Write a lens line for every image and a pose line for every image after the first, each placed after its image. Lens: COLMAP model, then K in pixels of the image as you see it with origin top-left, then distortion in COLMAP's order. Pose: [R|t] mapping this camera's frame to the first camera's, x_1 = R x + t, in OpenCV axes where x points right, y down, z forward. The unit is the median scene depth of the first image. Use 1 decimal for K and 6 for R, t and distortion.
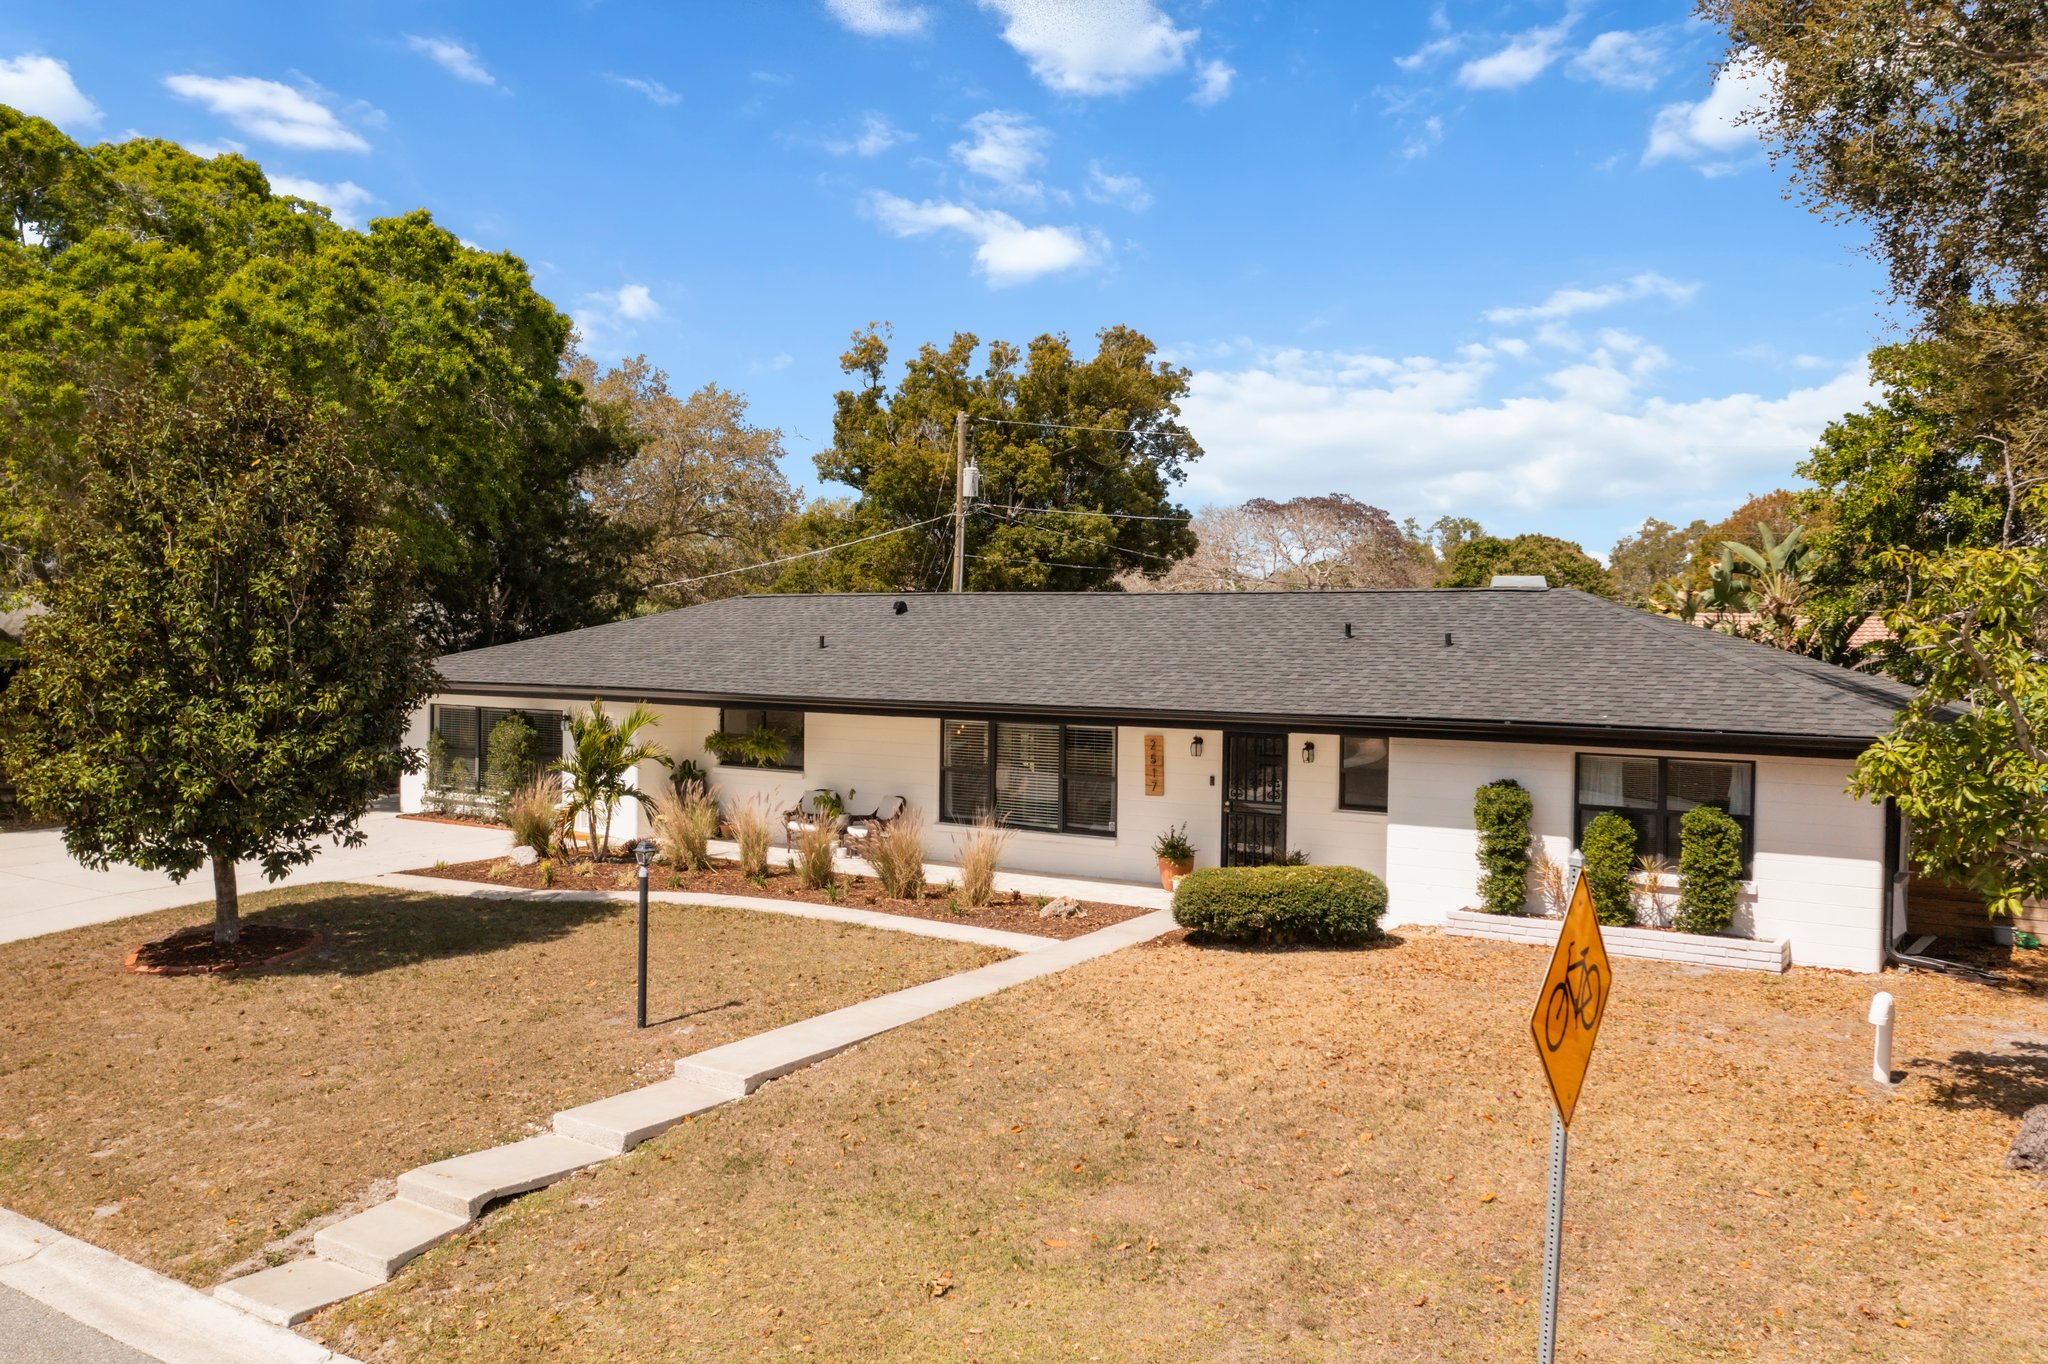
lens RADIAL K [[1616.6, 0, 1026.9], [0, 1616.6, 677.5], [0, 0, 1]] dist [-0.009716, 0.002833]
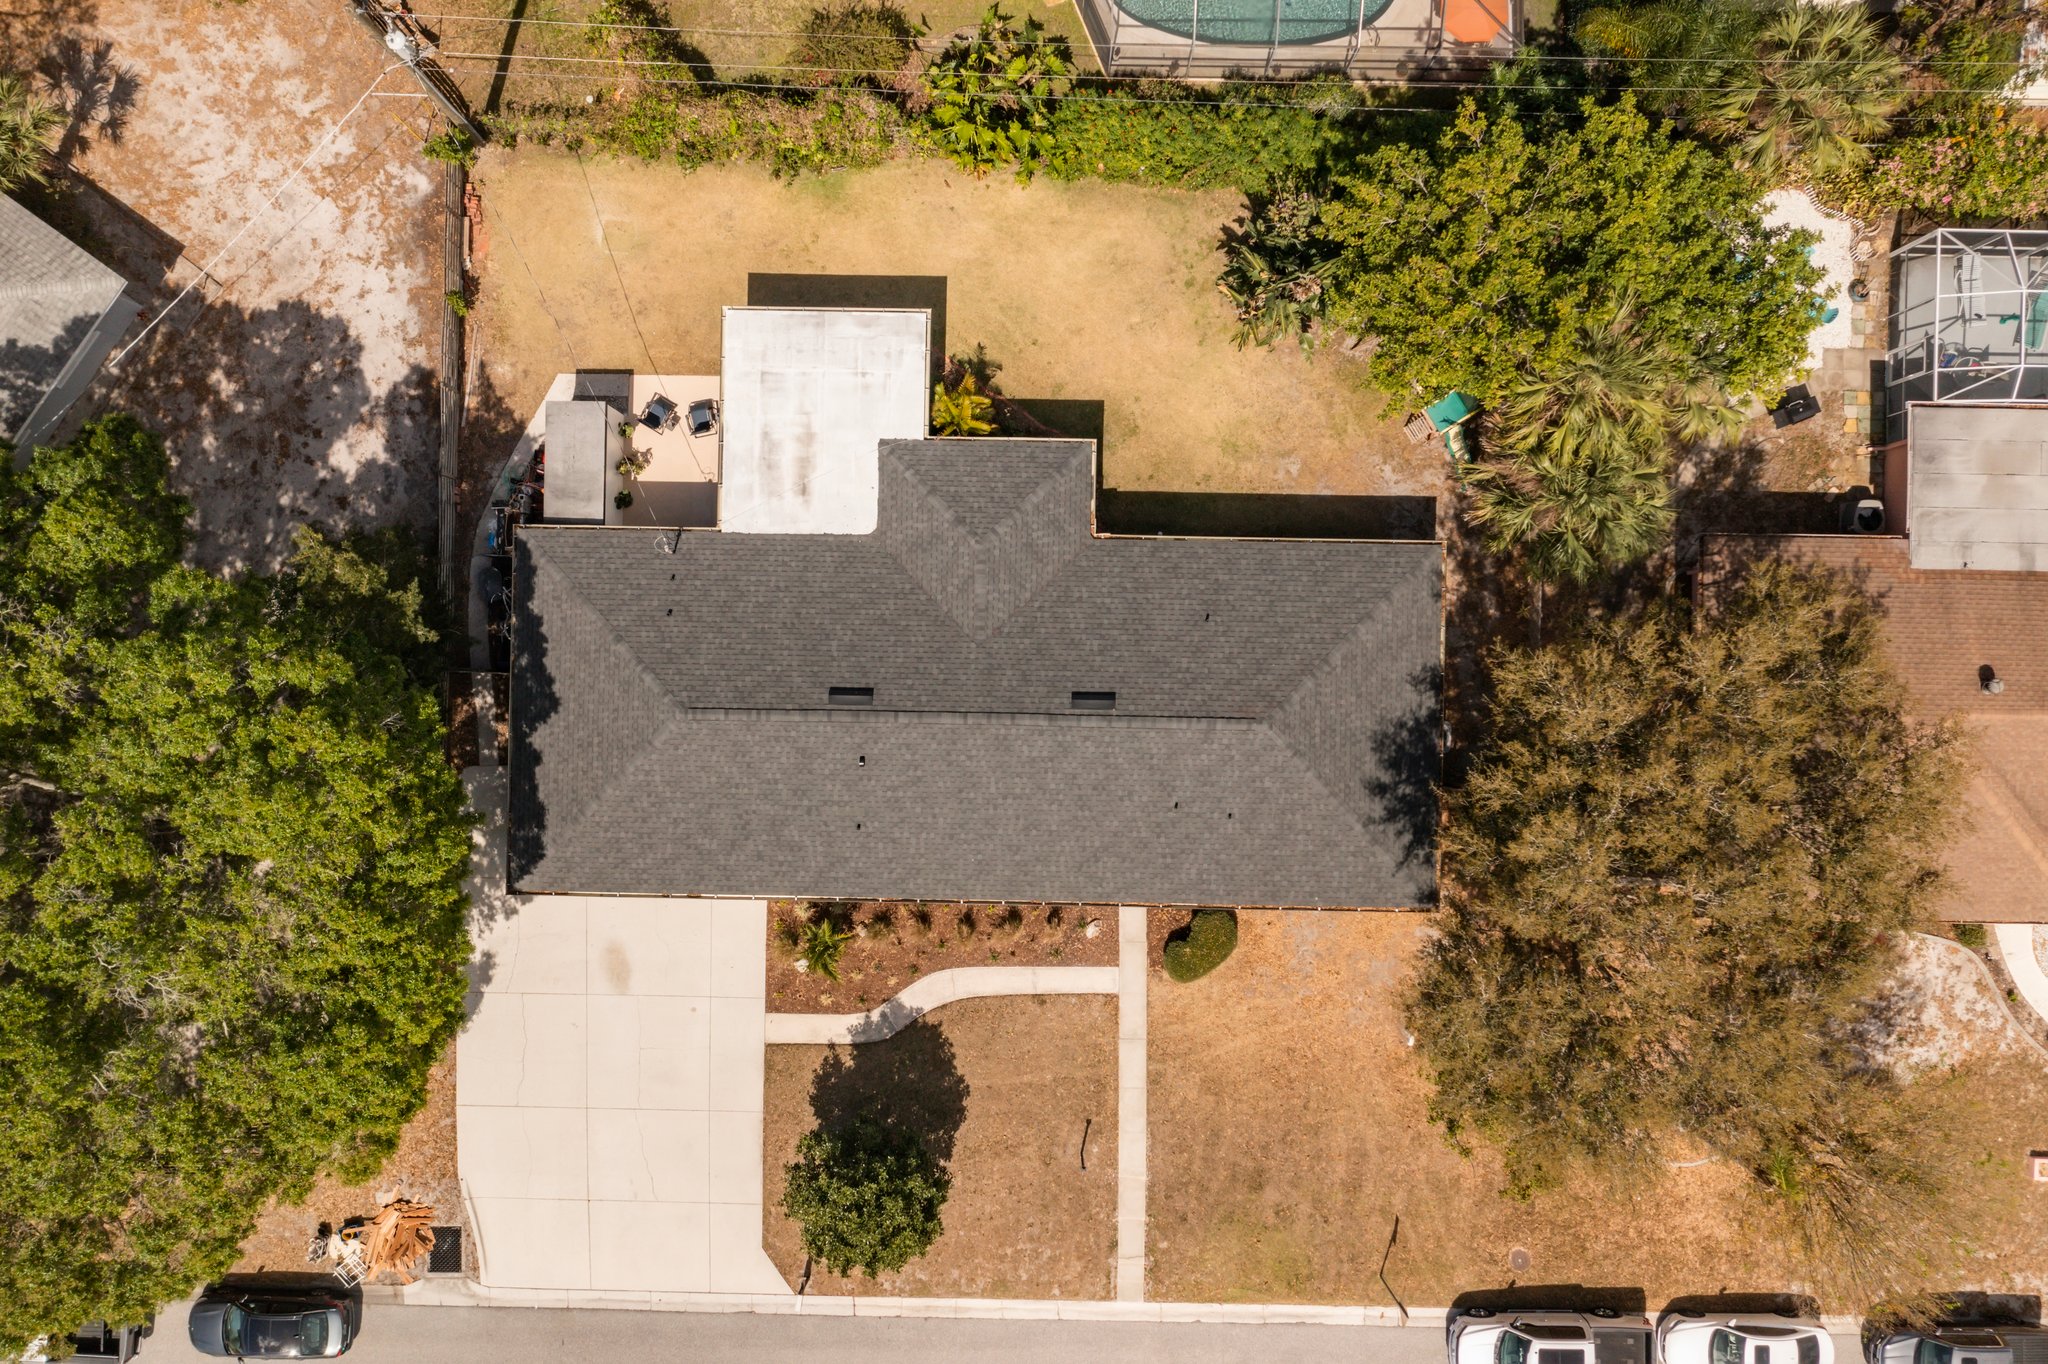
lens RADIAL K [[1616.6, 0, 1026.9], [0, 1616.6, 677.5], [0, 0, 1]] dist [-0.009716, 0.002833]
pose [[0.843179, -0.537330, -0.018055, 0.195470], [0.024848, 0.005401, 0.999677, -2.415546], [-0.537059, -0.843355, 0.017906, 1.421876]]
